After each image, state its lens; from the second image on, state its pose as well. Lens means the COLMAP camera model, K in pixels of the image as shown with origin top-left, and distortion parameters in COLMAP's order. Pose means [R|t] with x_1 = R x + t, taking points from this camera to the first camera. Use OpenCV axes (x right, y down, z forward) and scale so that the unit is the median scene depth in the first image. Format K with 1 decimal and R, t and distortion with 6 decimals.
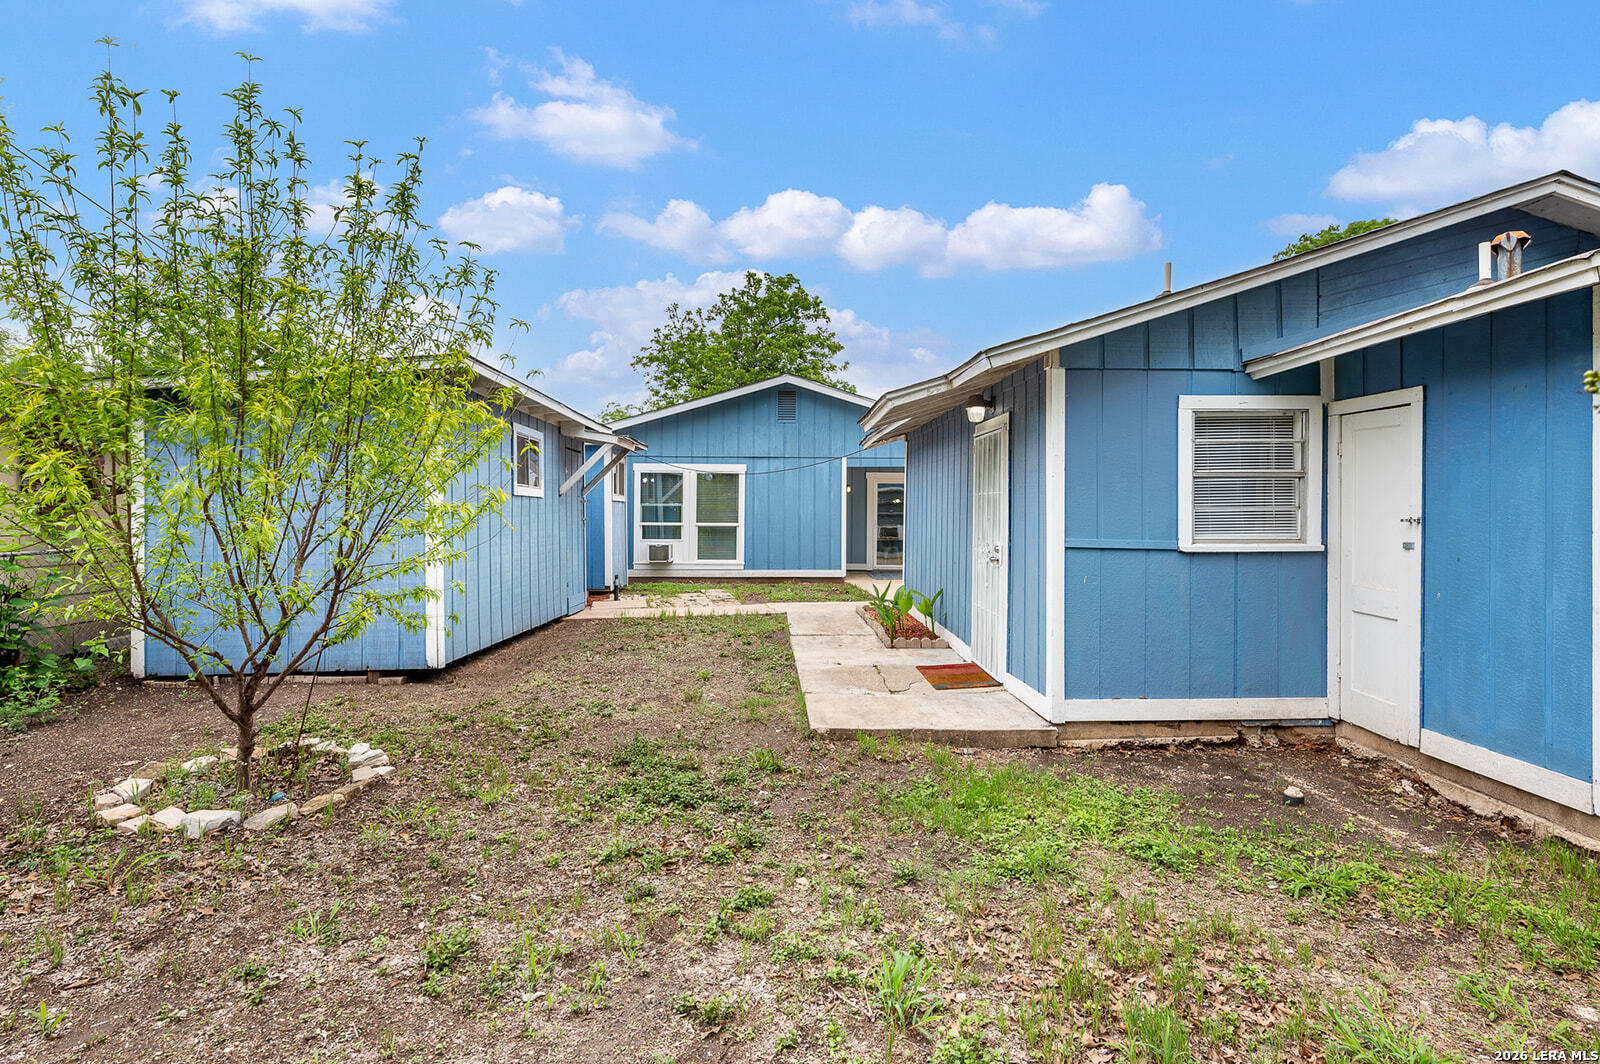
lens RADIAL K [[817.6, 0, 800.7], [0, 817.6, 510.4], [0, 0, 1]] dist [-0.000614, -0.000172]
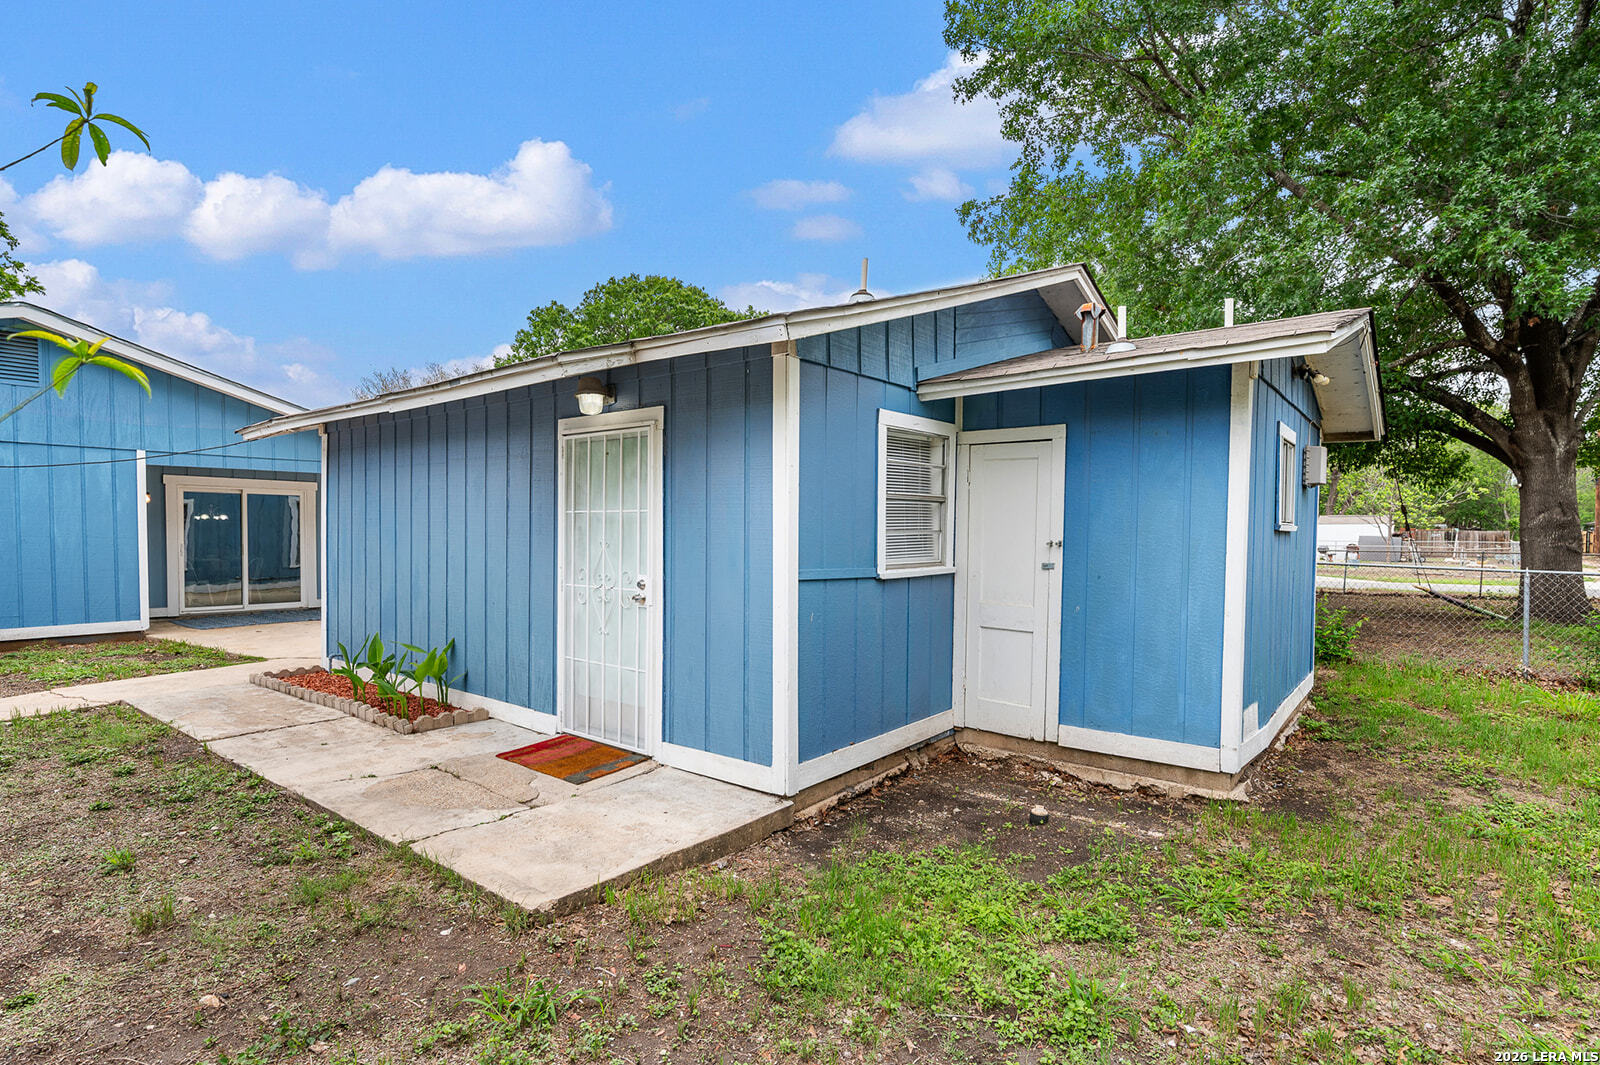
lens RADIAL K [[808.3, 0, 798.9], [0, 808.3, 565.6], [0, 0, 1]] dist [-0.001179, -0.000371]
pose [[0.646125, -0.032283, 0.762549, -0.290078], [-0.002502, 0.999010, 0.044413, -0.005222], [-0.763227, -0.030604, 0.645405, 0.479877]]
